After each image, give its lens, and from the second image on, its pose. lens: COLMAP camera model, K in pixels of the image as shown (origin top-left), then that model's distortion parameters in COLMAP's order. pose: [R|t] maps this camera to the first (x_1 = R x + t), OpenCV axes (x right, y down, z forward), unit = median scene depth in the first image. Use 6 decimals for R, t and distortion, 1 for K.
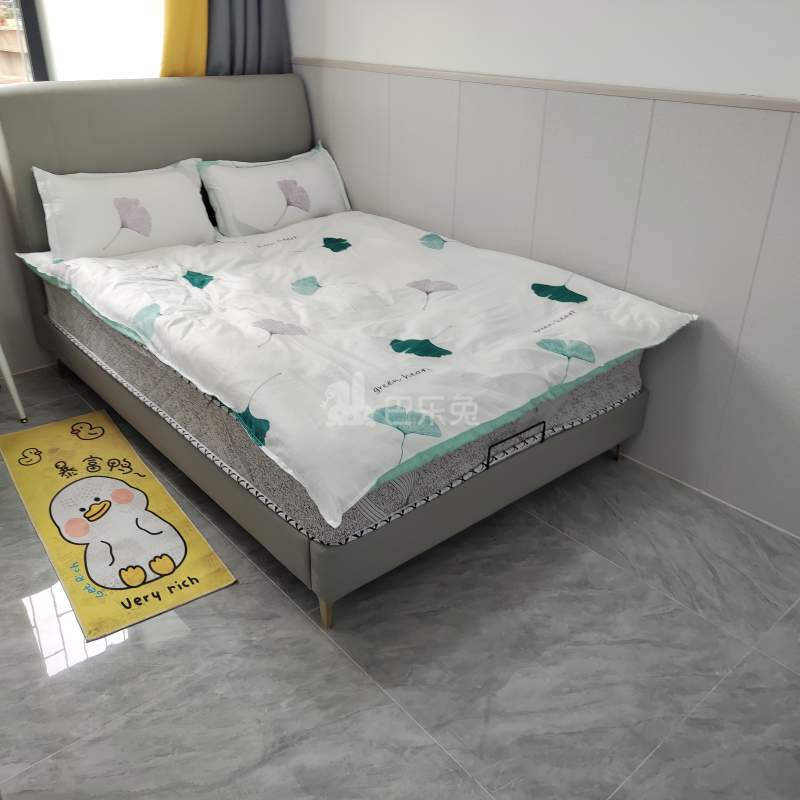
lens RADIAL K [[749.2, 0, 395.7], [0, 749.2, 397.9], [0, 0, 1]] dist [0.008992, 0.001920]
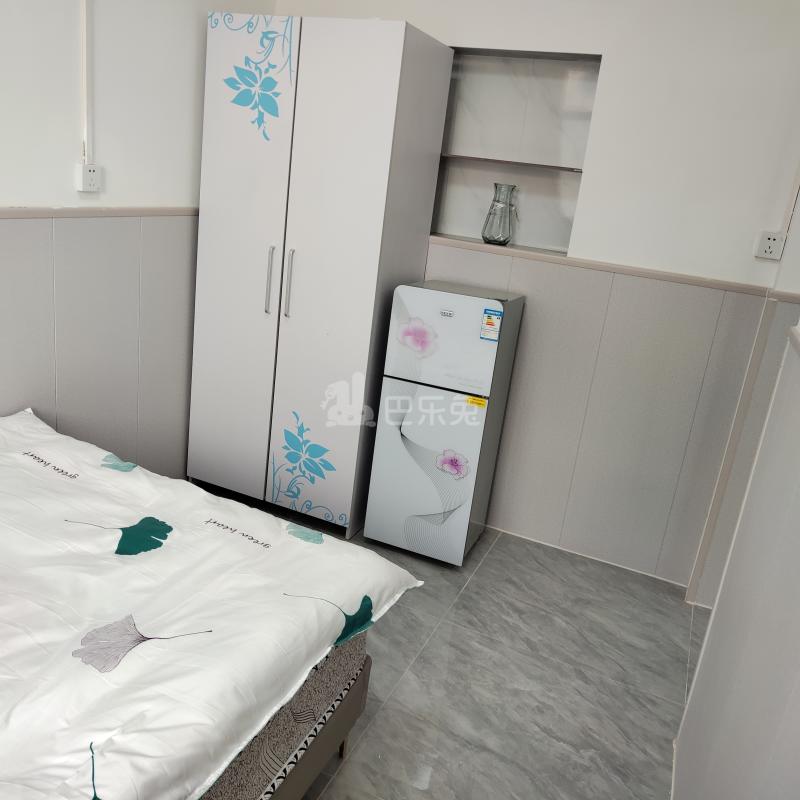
lens RADIAL K [[749.2, 0, 395.7], [0, 749.2, 397.9], [0, 0, 1]] dist [0.008992, 0.001920]
pose [[-0.433555, -0.336009, 0.836139, -0.588456], [0.287924, 0.827589, 0.481868, -0.409504], [-0.853891, 0.449660, -0.262060, 0.714861]]
